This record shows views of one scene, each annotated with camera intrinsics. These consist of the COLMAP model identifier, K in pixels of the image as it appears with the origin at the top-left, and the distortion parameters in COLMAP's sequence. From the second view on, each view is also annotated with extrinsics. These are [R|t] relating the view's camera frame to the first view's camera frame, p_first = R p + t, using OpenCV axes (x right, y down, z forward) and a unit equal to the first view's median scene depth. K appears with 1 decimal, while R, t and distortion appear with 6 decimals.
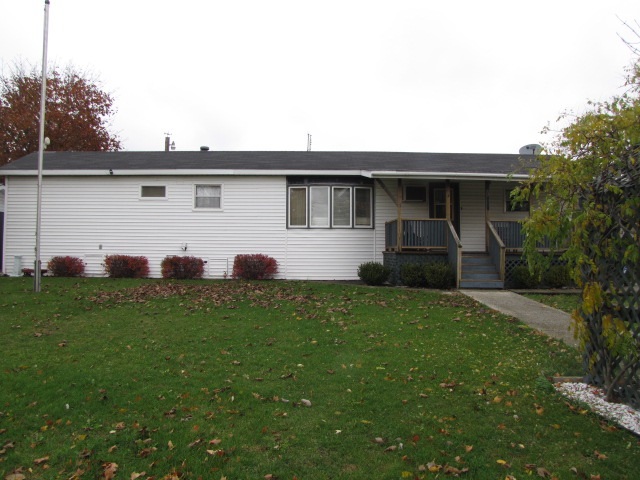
lens RADIAL K [[613.3, 0, 319.6], [0, 613.3, 240.8], [0, 0, 1]] dist [-0.139009, 0.000000]
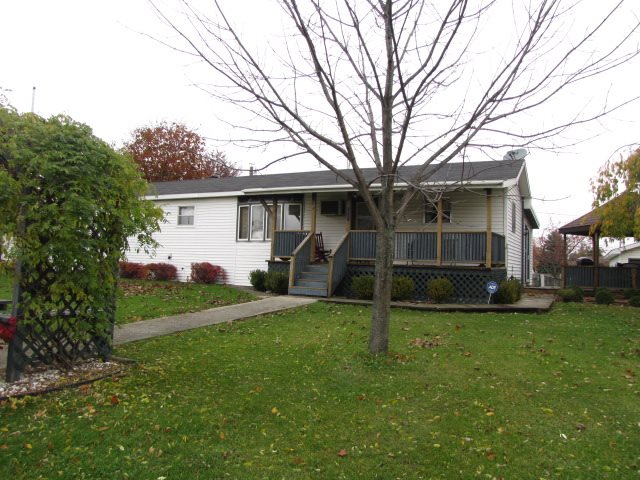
lens RADIAL K [[613.3, 0, 319.4], [0, 613.3, 240.6], [0, 0, 1]] dist [-0.139009, 0.000000]
pose [[0.843487, -0.007573, -0.537095, 0.707337], [-0.010404, 0.999483, -0.030431, 0.012320], [0.537048, 0.031256, 0.842972, 0.106472]]
